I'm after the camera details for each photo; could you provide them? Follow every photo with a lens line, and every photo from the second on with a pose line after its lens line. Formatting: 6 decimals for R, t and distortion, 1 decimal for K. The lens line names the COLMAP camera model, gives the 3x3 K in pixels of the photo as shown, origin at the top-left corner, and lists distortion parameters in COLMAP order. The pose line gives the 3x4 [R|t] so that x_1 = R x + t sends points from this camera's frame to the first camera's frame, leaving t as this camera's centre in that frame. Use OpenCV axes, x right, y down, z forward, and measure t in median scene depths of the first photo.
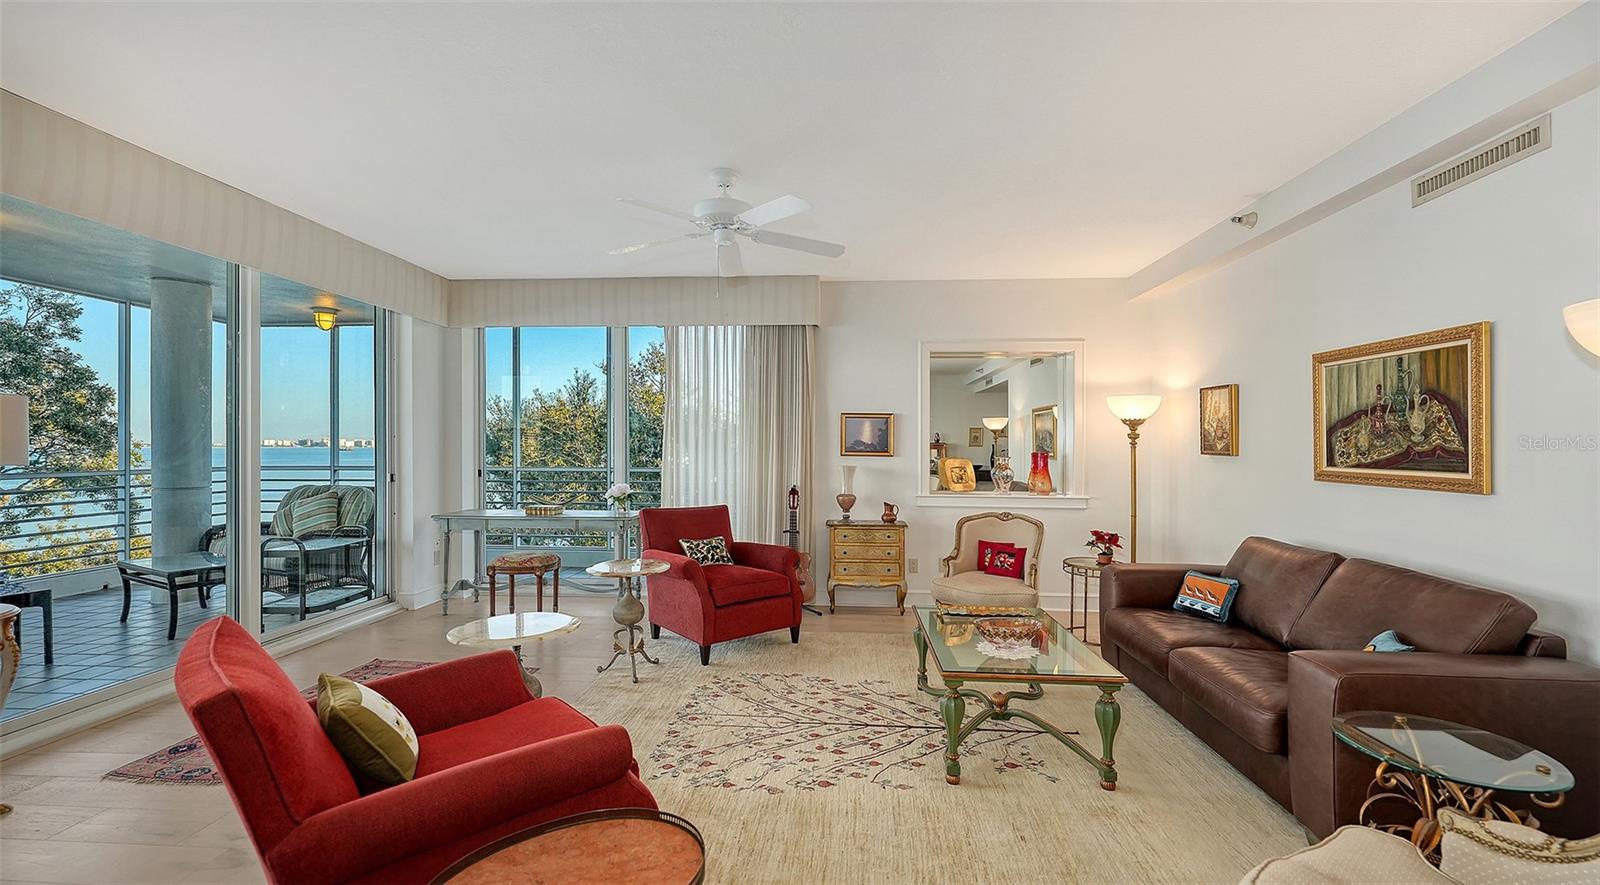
lens RADIAL K [[656.4, 0, 795.6], [0, 656.4, 448.6], [0, 0, 1]] dist [-0.006061, 0.002940]
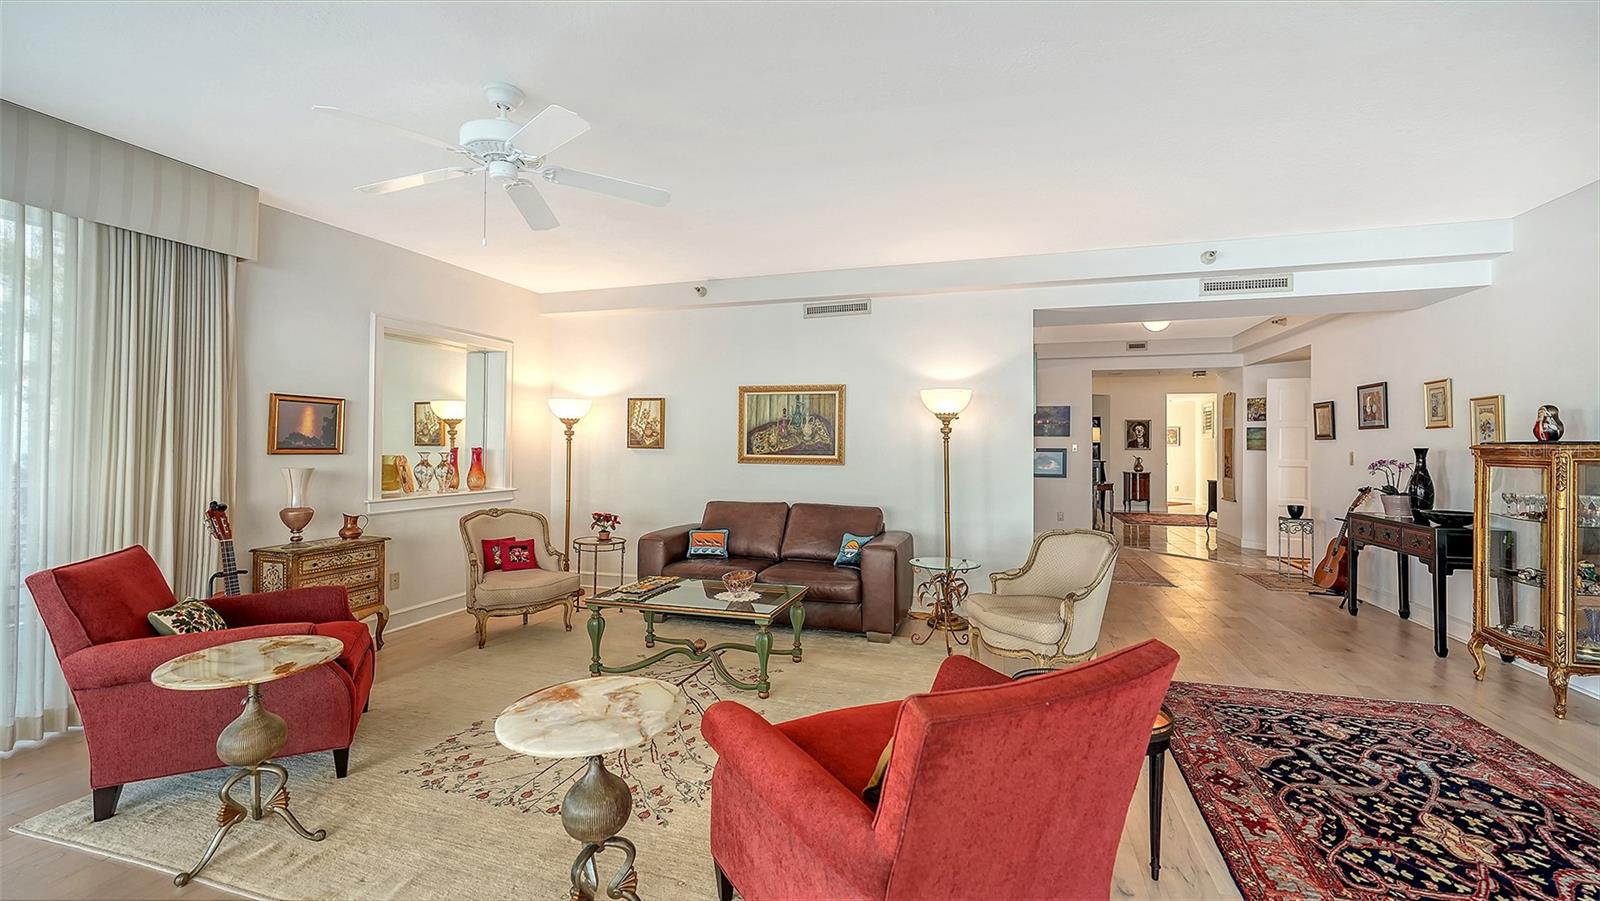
lens RADIAL K [[656.4, 0, 798.0], [0, 656.4, 440.6], [0, 0, 1]] dist [-0.006061, 0.002940]
pose [[0.226178, 0.003802, 0.974079, -0.640897], [0.000867, 0.999991, -0.004104, -0.000519], [-0.974086, 0.001773, 0.226173, 0.395512]]
